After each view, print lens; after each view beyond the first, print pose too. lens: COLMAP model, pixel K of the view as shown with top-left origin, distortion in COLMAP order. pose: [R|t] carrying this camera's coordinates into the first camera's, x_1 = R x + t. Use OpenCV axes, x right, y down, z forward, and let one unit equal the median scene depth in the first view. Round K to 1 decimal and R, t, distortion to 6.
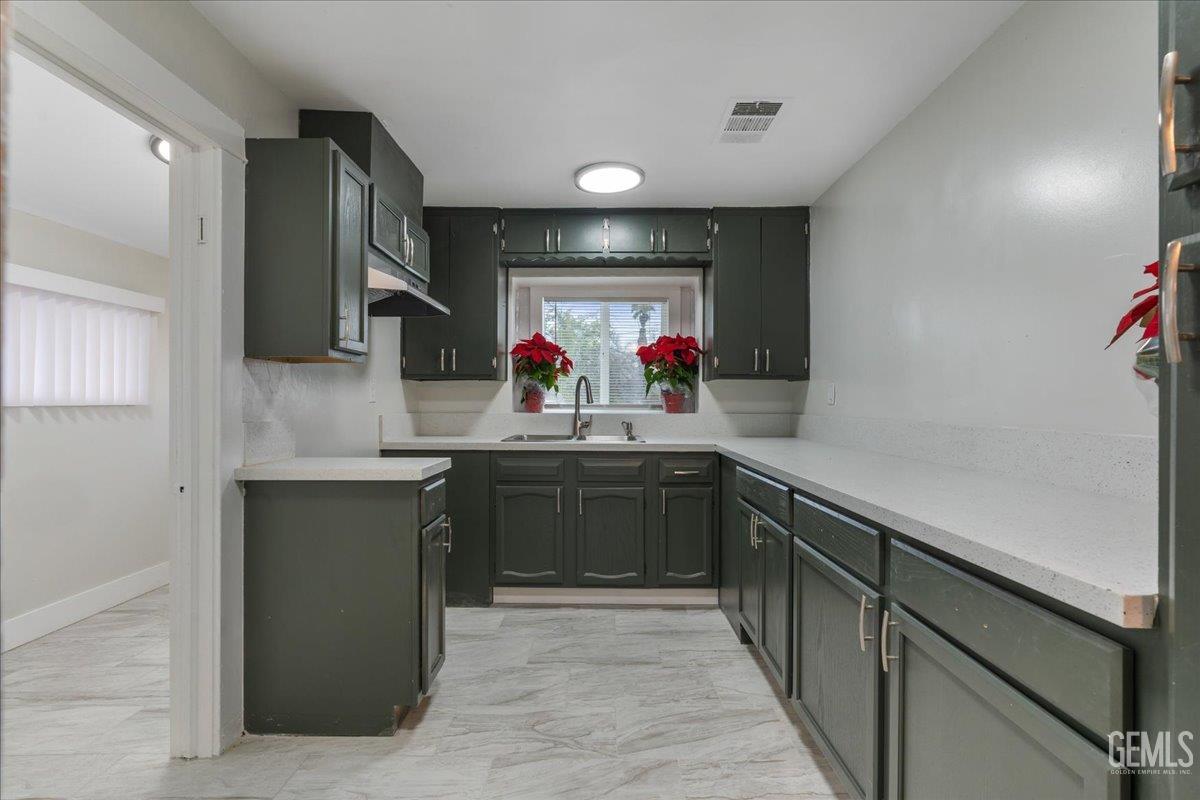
lens RADIAL K [[536.8, 0, 600.0], [0, 536.8, 400.0], [0, 0, 1]] dist [-0.000911, 0.000588]
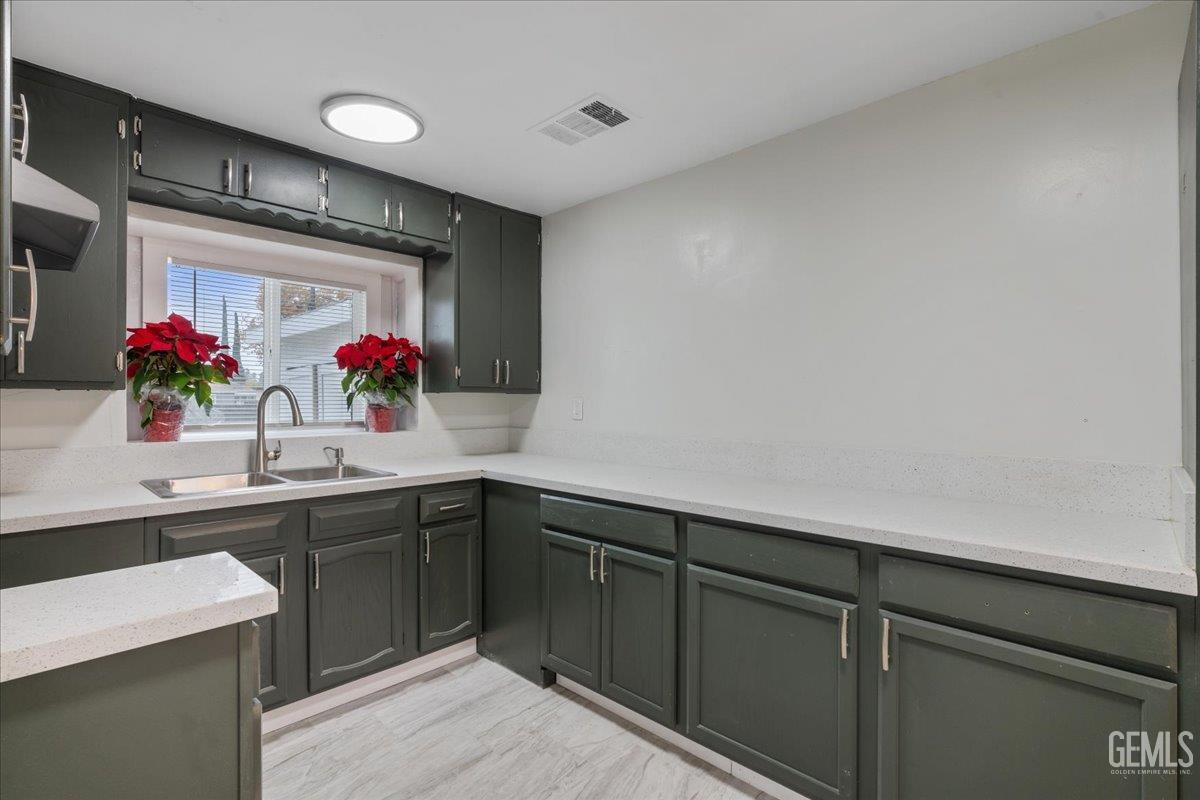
lens RADIAL K [[555.2, 0, 597.2], [0, 555.2, 397.2], [0, 0, 1]] dist [0.001870, 0.000614]
pose [[0.693418, 0.000300, 0.720536, -0.272384], [0.000152, 1.000000, -0.000562, -0.030425], [-0.720536, 0.000499, 0.693417, 0.218326]]
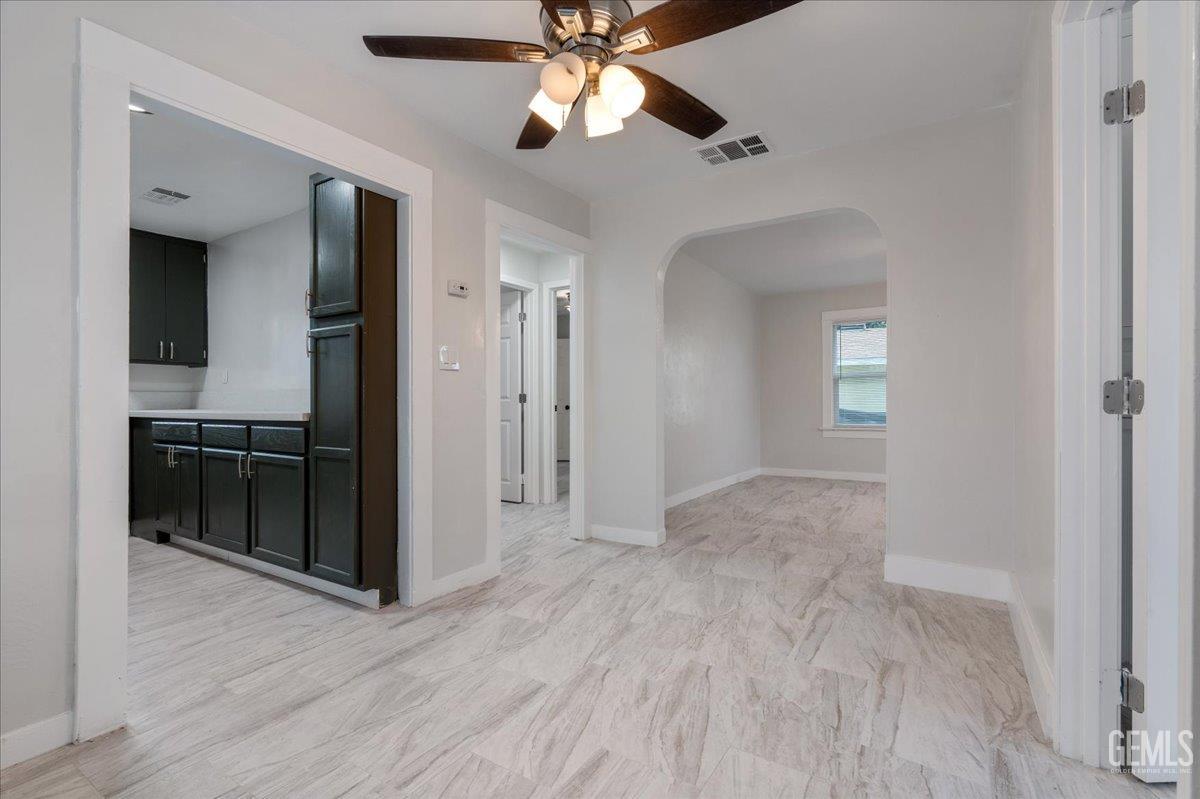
lens RADIAL K [[536.8, 0, 600.0], [0, 536.8, 399.5], [0, 0, 1]] dist [-0.000911, 0.000588]
pose [[0.528483, -0.005137, 0.848928, -0.261018], [0.005632, 0.999981, 0.002546, 0.050803], [-0.848925, 0.003436, 0.528502, -0.616389]]
